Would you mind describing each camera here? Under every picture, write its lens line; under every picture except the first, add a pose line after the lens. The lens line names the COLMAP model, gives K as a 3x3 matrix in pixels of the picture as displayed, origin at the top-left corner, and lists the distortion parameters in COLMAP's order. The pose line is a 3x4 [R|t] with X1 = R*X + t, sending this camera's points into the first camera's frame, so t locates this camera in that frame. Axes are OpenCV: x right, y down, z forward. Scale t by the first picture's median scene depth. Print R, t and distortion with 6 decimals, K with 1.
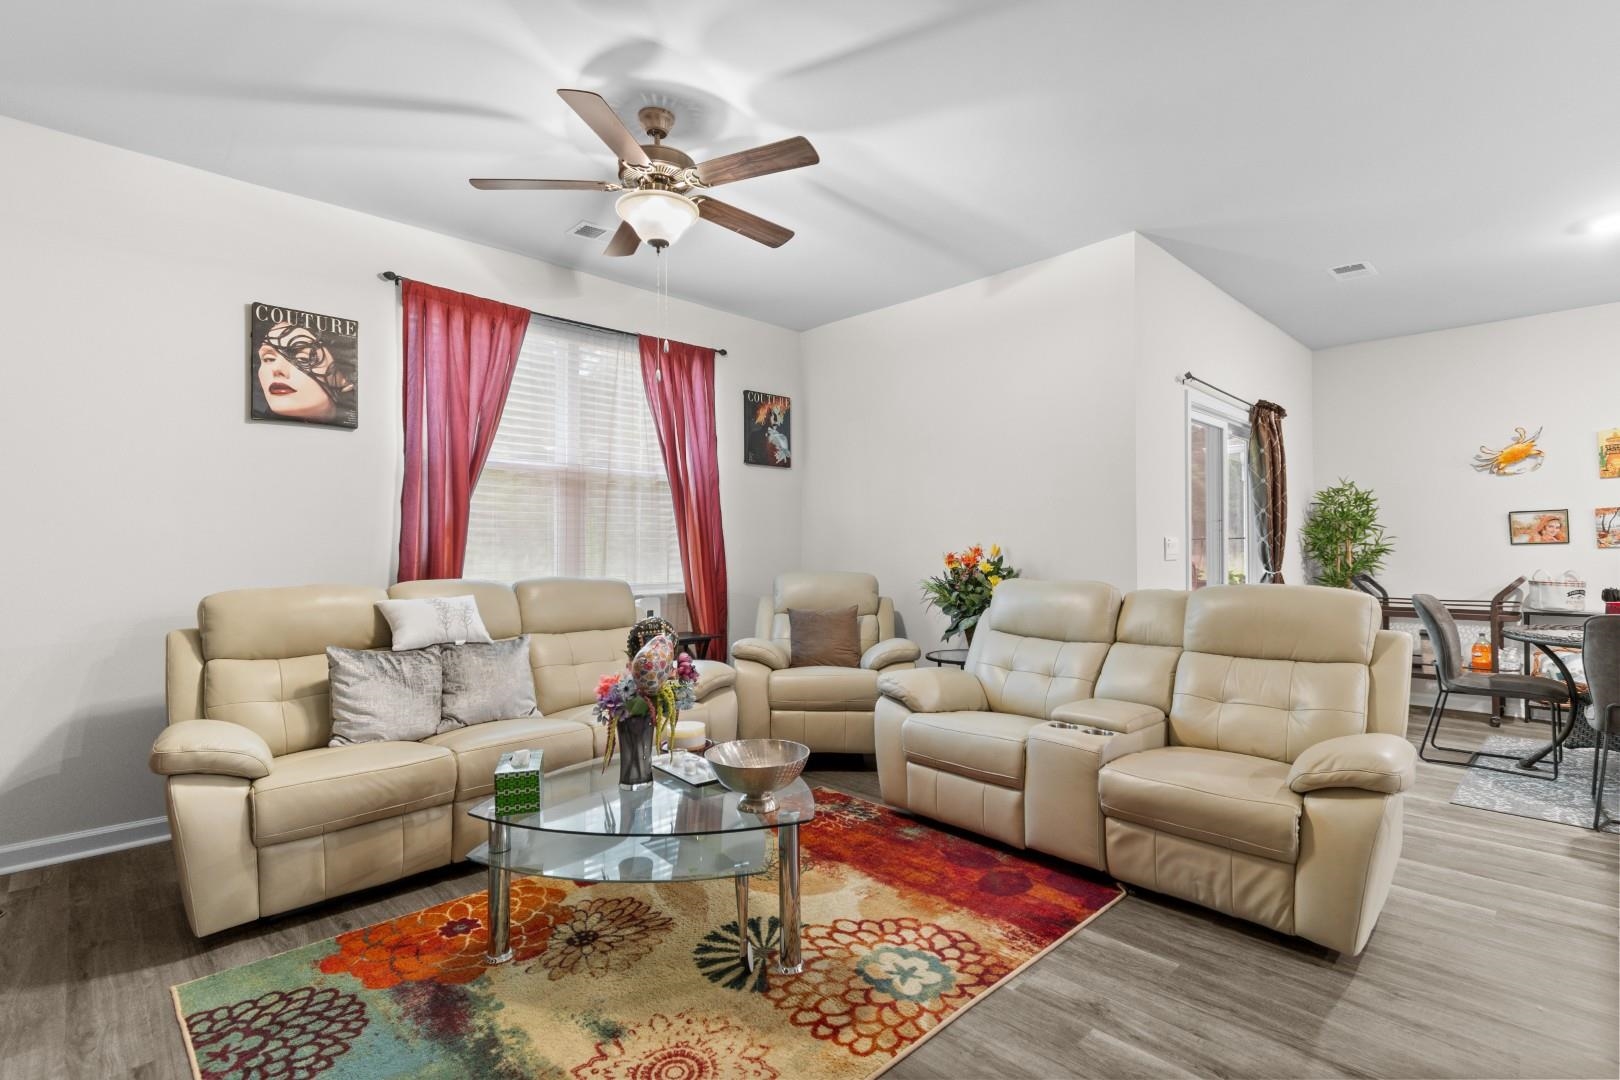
lens RADIAL K [[759.1, 0, 819.6], [0, 759.1, 539.0], [0, 0, 1]] dist [0.005507, -0.005514]
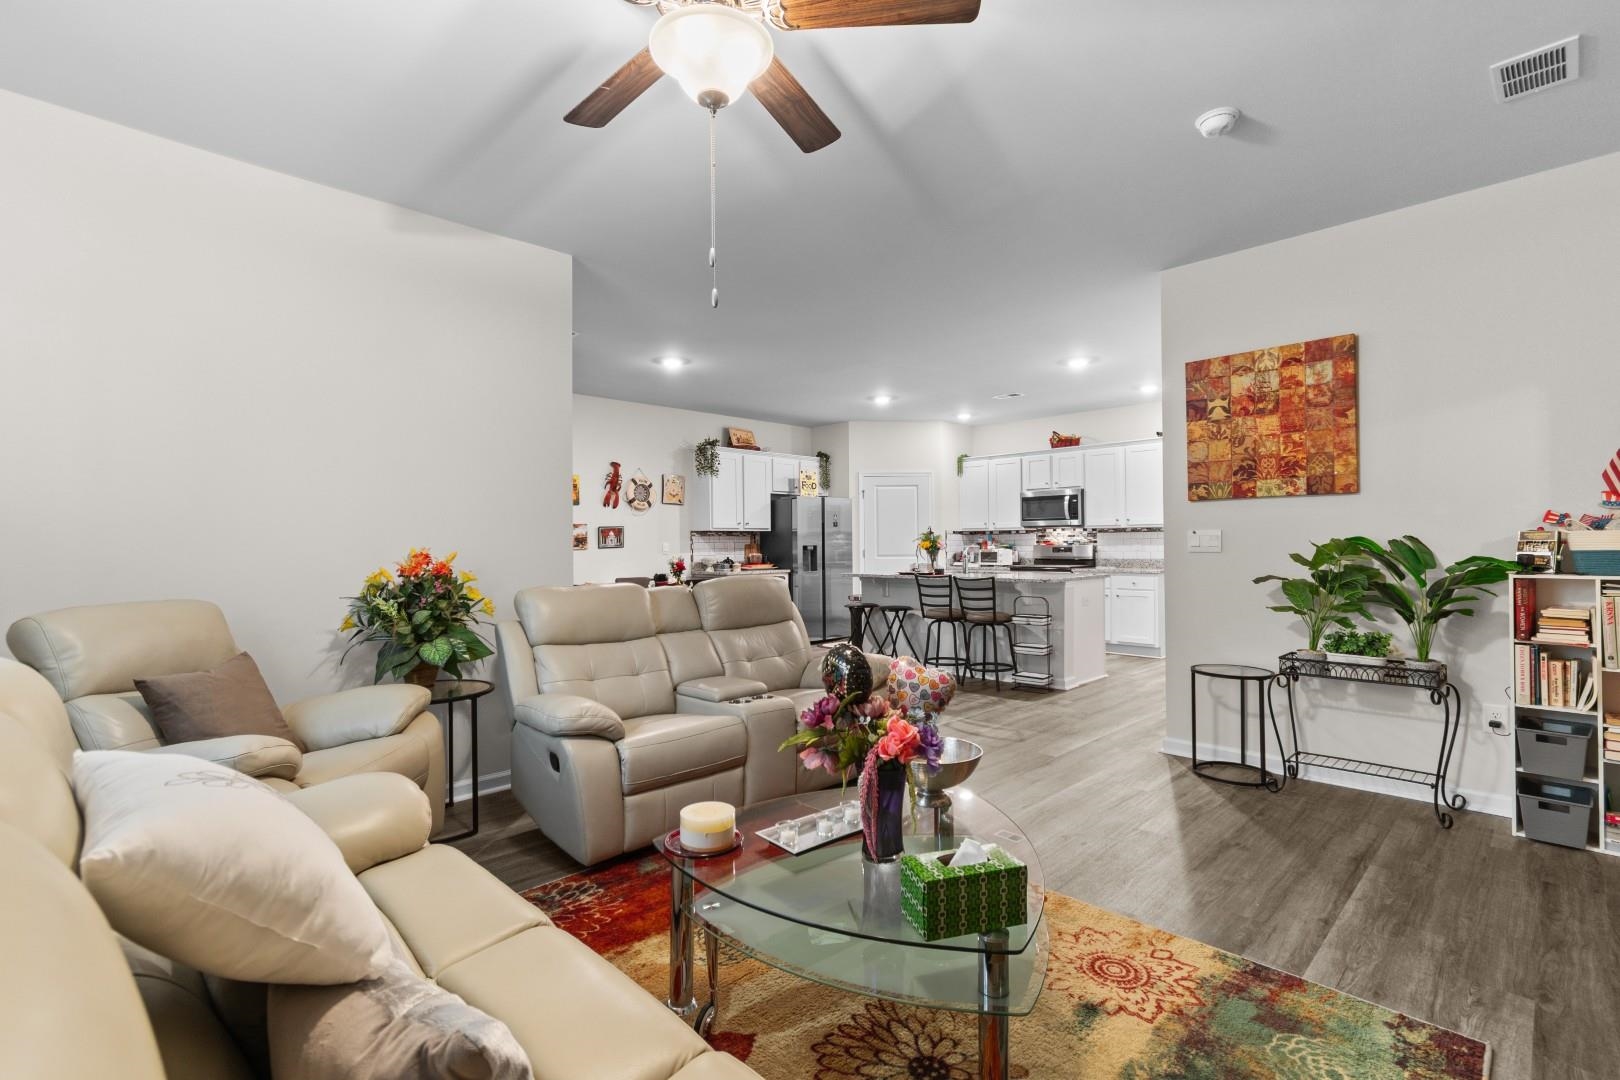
lens RADIAL K [[717.4, 0, 814.9], [0, 717.4, 574.4], [0, 0, 1]] dist [0.009983, -0.003564]
pose [[-0.011897, -0.037738, 0.999217, -0.913574], [-0.006776, 0.999268, 0.037659, 0.006428], [-0.999906, -0.006322, -0.012144, 1.023528]]
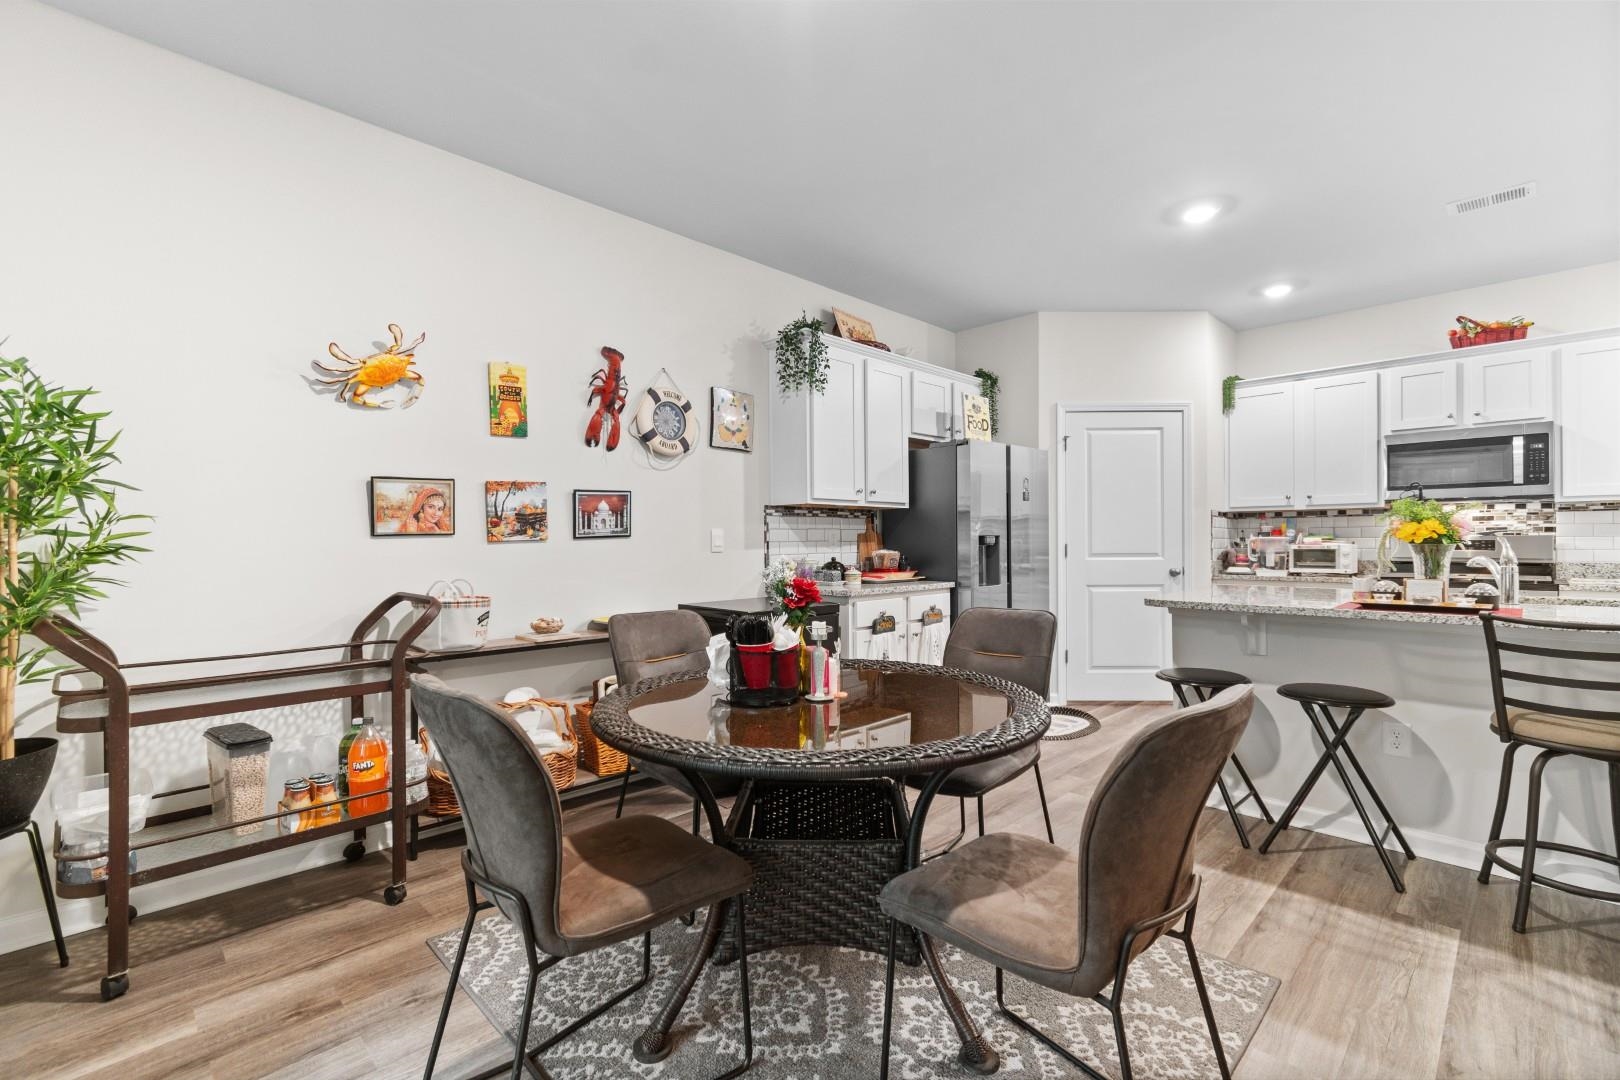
lens RADIAL K [[717.4, 0, 823.9], [0, 717.4, 545.2], [0, 0, 1]] dist [0.009983, -0.003564]
pose [[-0.037475, -0.003015, 0.999293, 0.814950], [-0.008831, 0.999957, 0.002685, 0.020500], [-0.999259, -0.008725, -0.037500, 1.493777]]
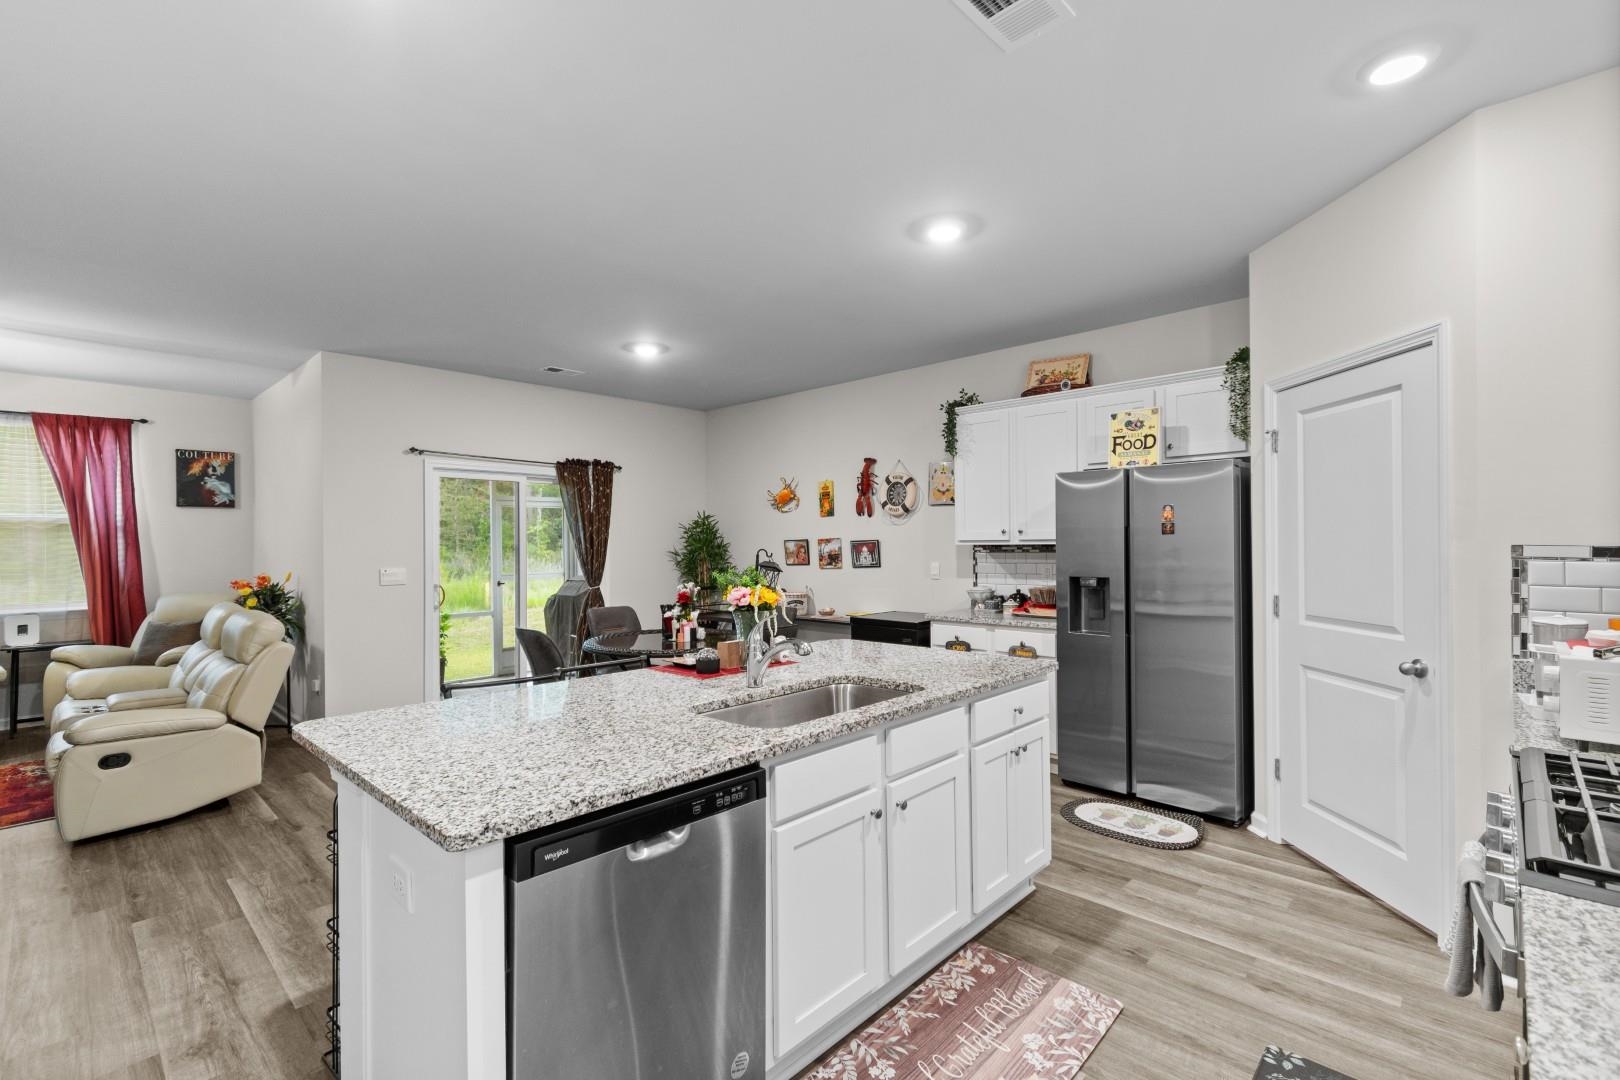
lens RADIAL K [[717.4, 0, 804.9], [0, 717.4, 544.2], [0, 0, 1]] dist [0.009983, -0.003564]
pose [[0.998864, -0.005234, 0.047369, 1.902530], [0.004473, 0.999860, 0.016153, -0.105506], [-0.047447, -0.015923, 0.998747, -0.571623]]
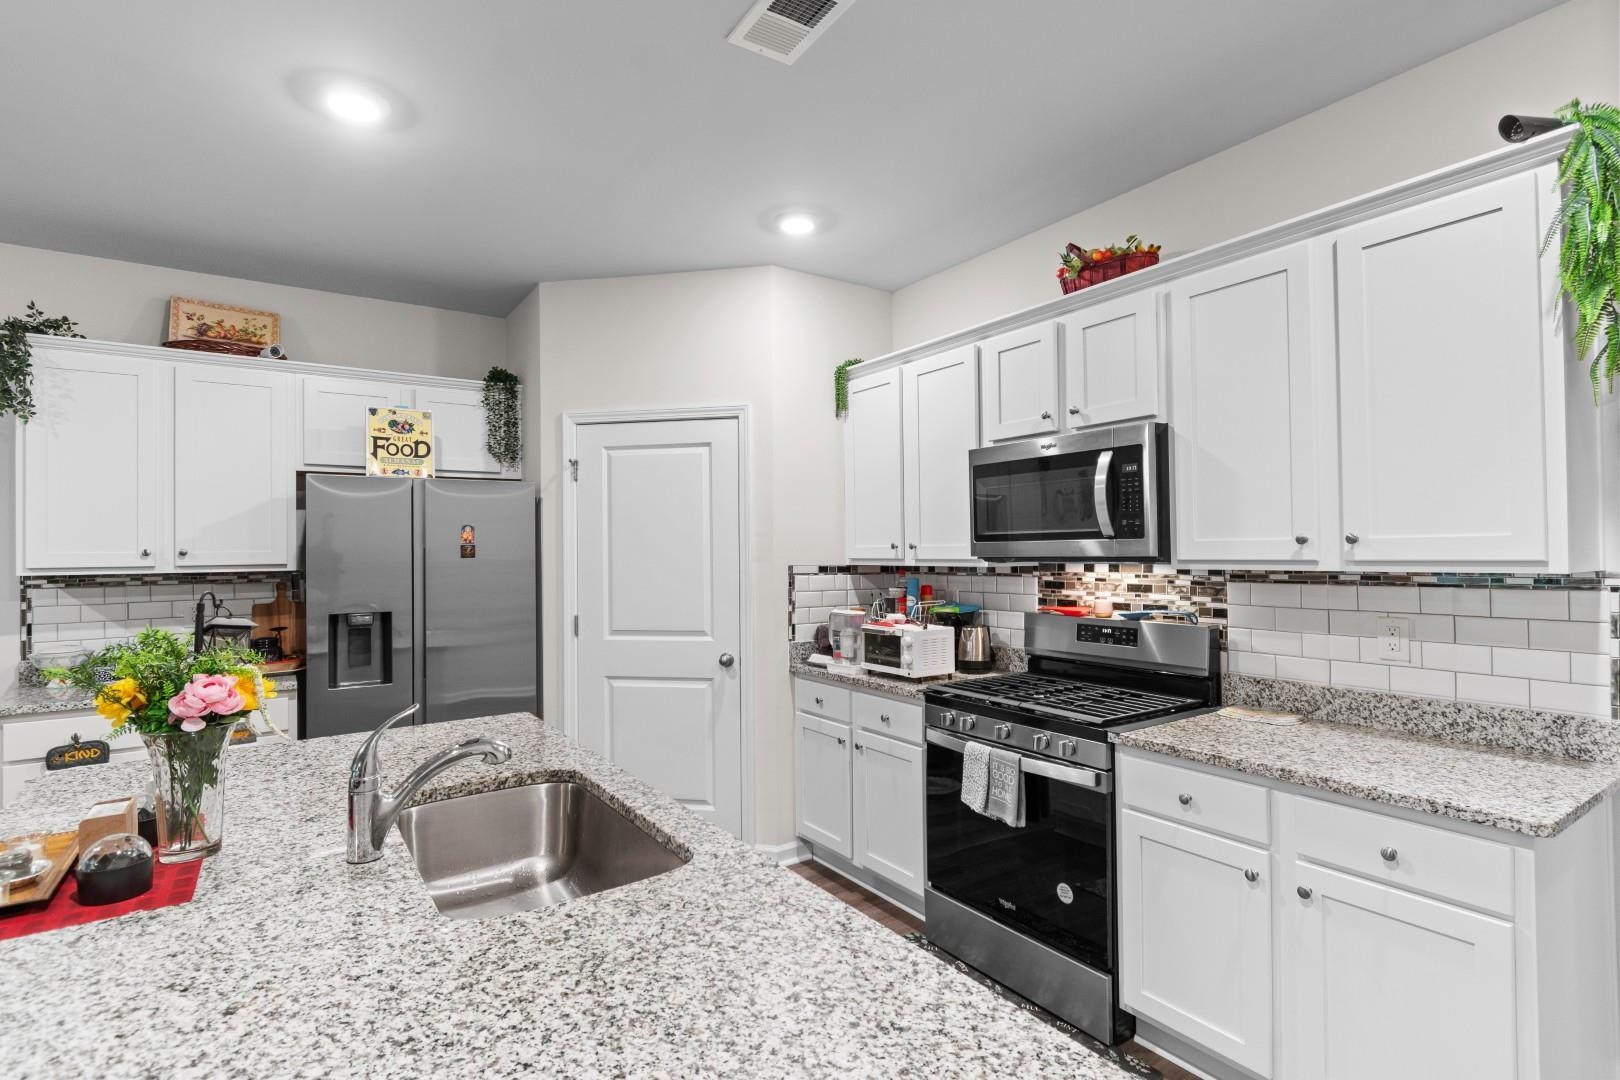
lens RADIAL K [[786.5, 0, 821.3], [0, 786.5, 545.5], [0, 0, 1]] dist [0.009313, -0.005782]
pose [[0.151480, 0.009124, 0.988418, 1.380973], [-0.003785, 0.999955, -0.008651, -0.111412], [-0.988453, -0.002431, 0.151507, 0.009612]]
